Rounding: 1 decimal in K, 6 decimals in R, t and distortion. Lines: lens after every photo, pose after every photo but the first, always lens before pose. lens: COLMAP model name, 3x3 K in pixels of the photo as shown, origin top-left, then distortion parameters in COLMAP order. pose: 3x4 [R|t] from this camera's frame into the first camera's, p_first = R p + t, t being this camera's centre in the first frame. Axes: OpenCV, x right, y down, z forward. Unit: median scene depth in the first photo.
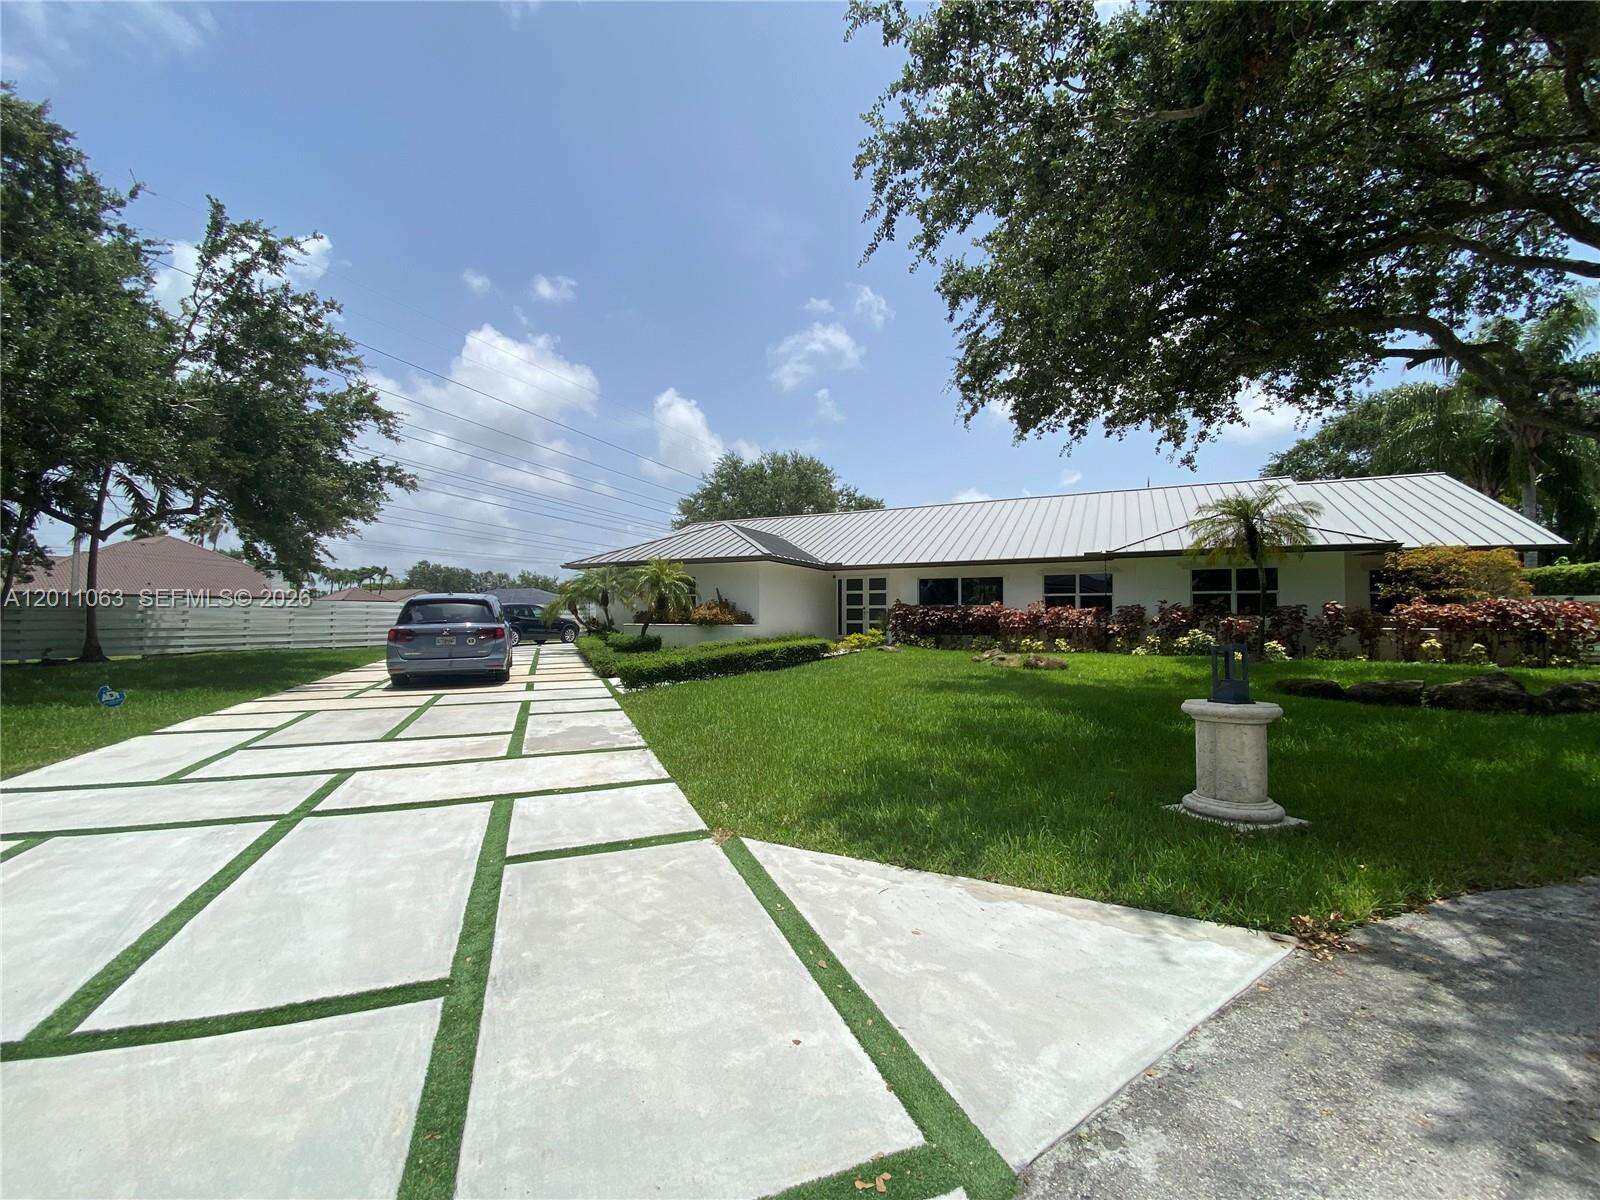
lens RADIAL K [[651.4, 0, 783.8], [0, 651.4, 598.7], [0, 0, 1]] dist [0.035730, -0.027524]
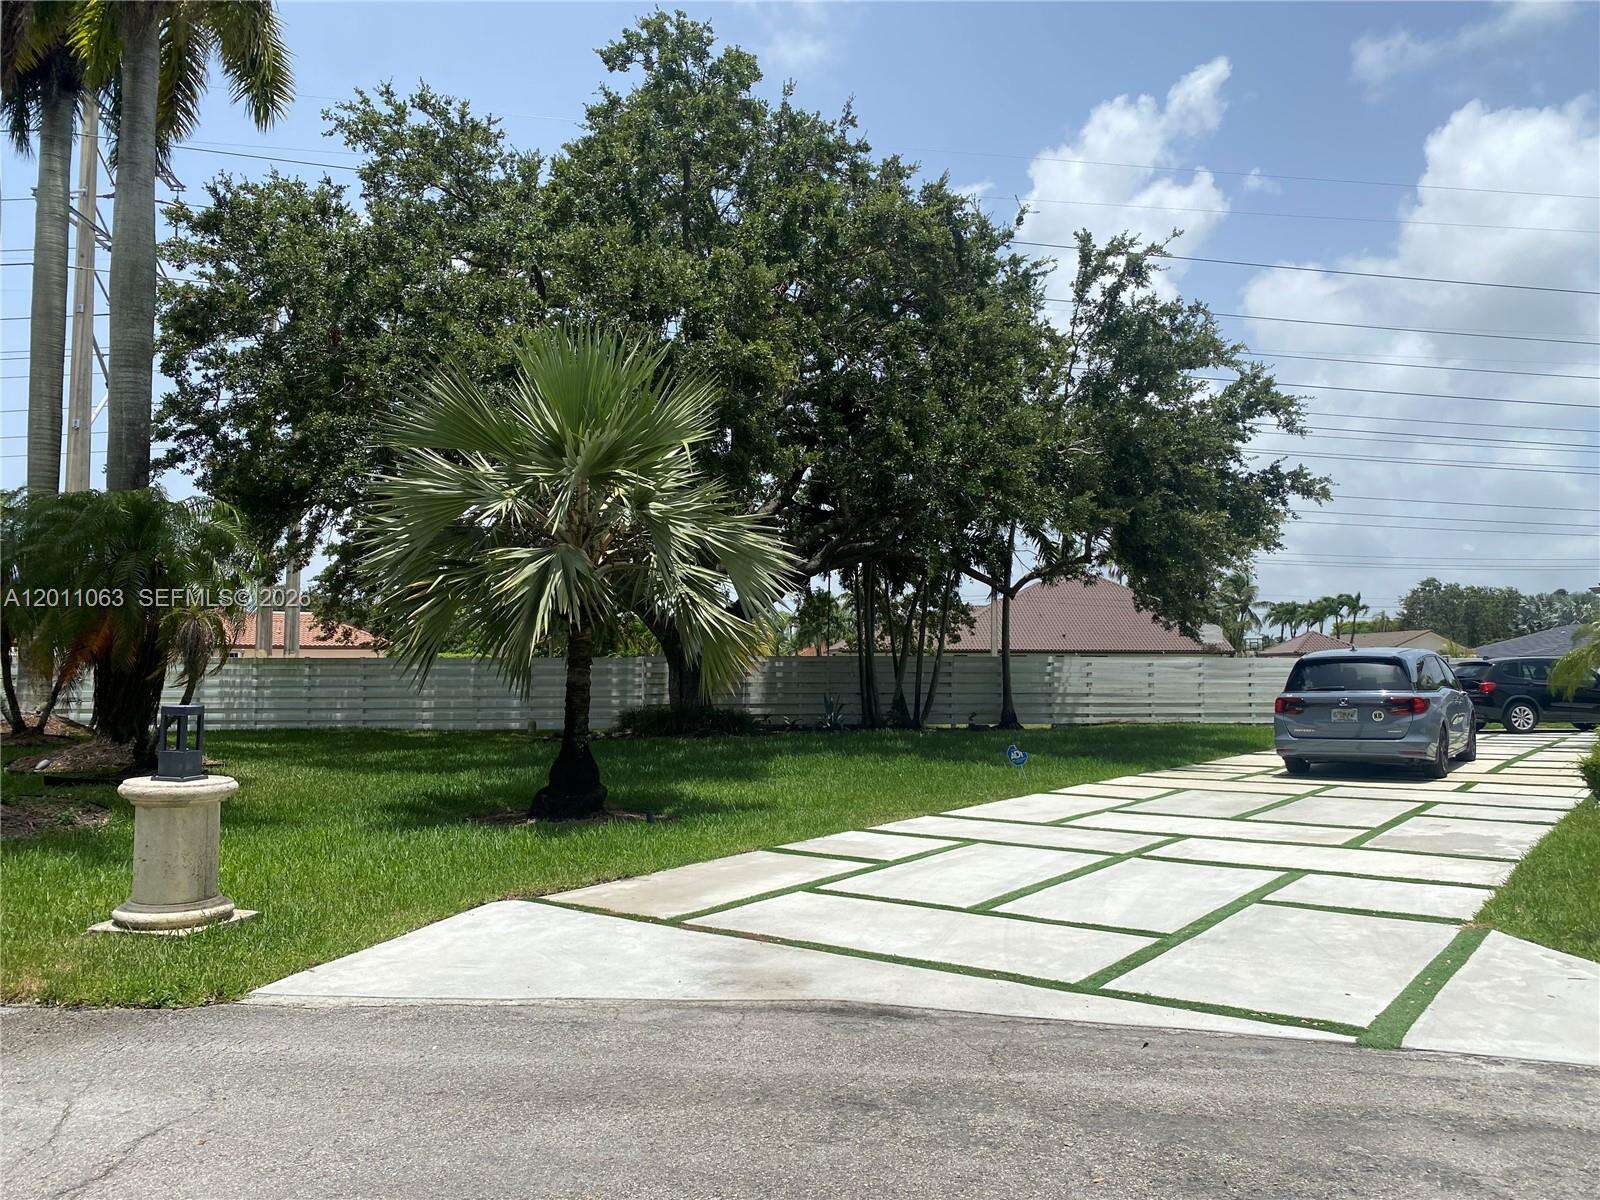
lens RADIAL K [[1224.5, 0, 800.0], [0, 1224.5, 600.0], [0, 0, 1]] dist [0.005361, -0.000386]
pose [[0.553211, -0.052280, -0.831399, 0.204444], [0.022333, 0.998601, -0.047933, -0.007859], [0.832742, 0.007949, 0.553604, -0.182864]]
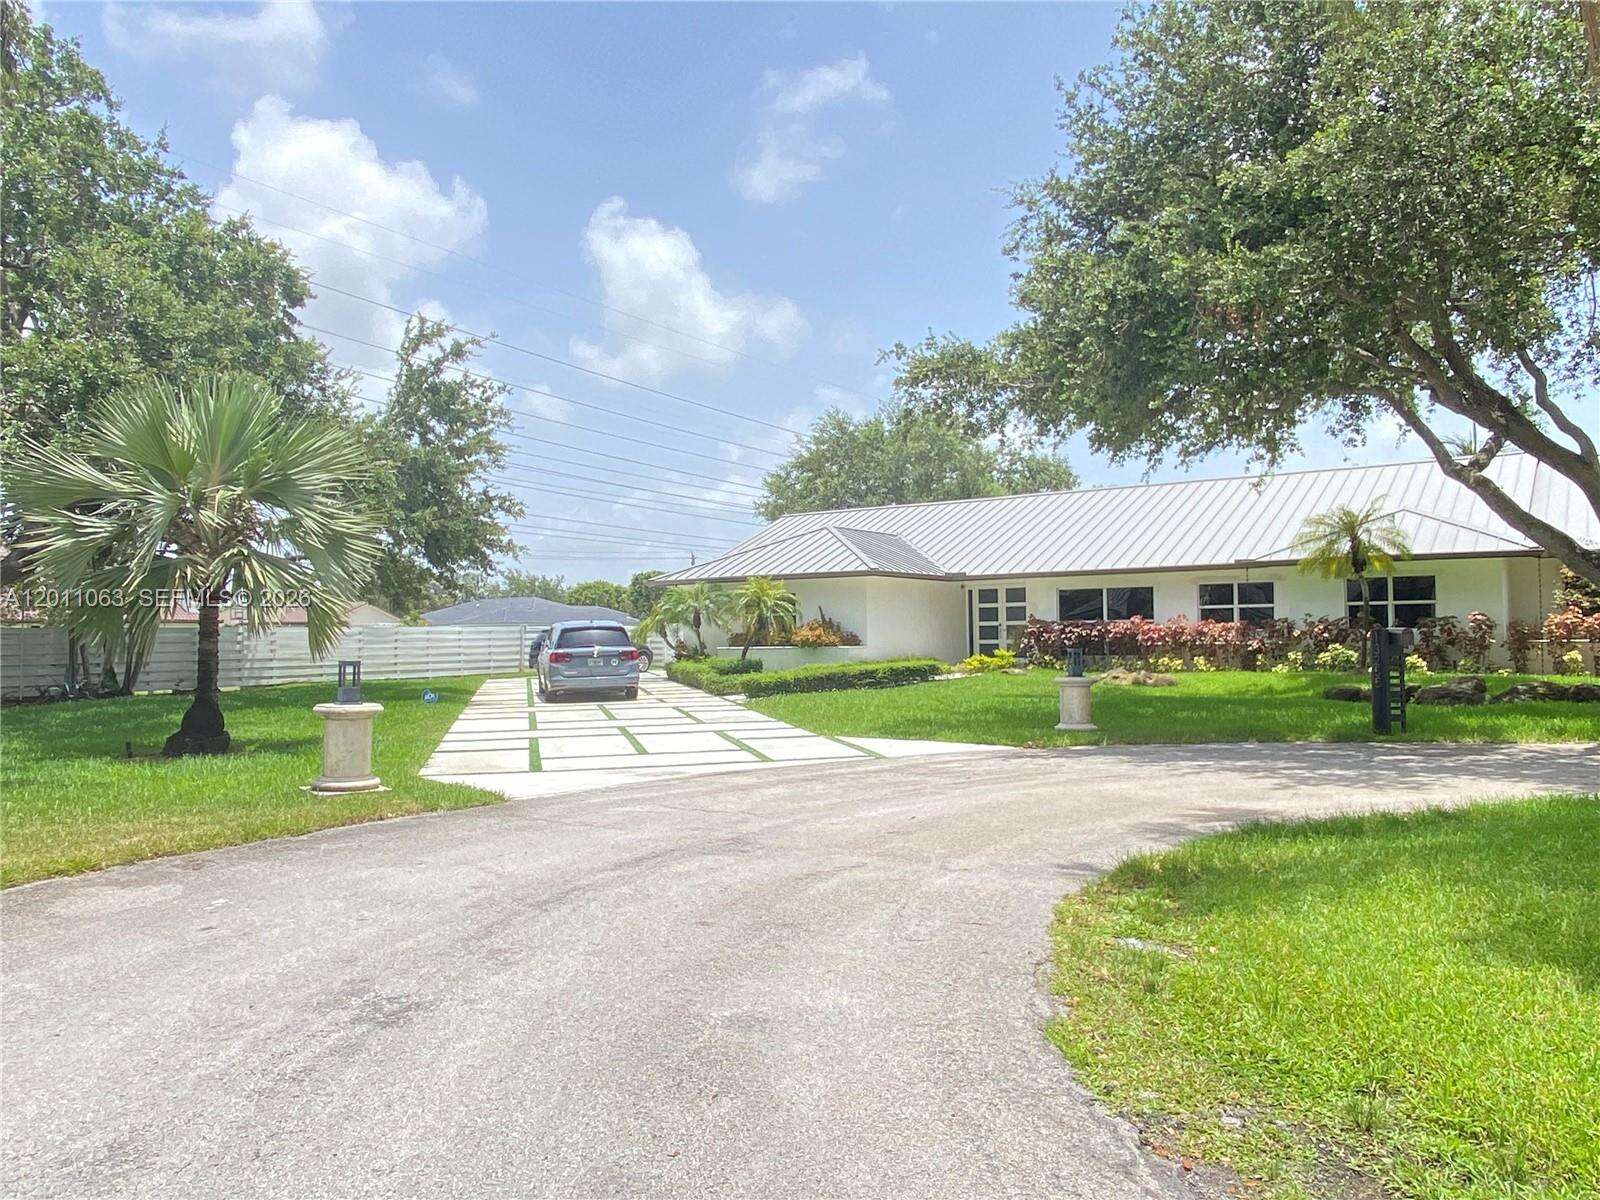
lens RADIAL K [[1181.2, 0, 779.3], [0, 1181.2, 602.1], [0, 0, 1]] dist [0.112912, -0.178067]
pose [[0.990422, -0.019240, -0.136730, 0.077191], [0.018976, 0.999815, -0.003231, -0.021272], [0.136766, 0.000605, 0.990603, -0.746897]]
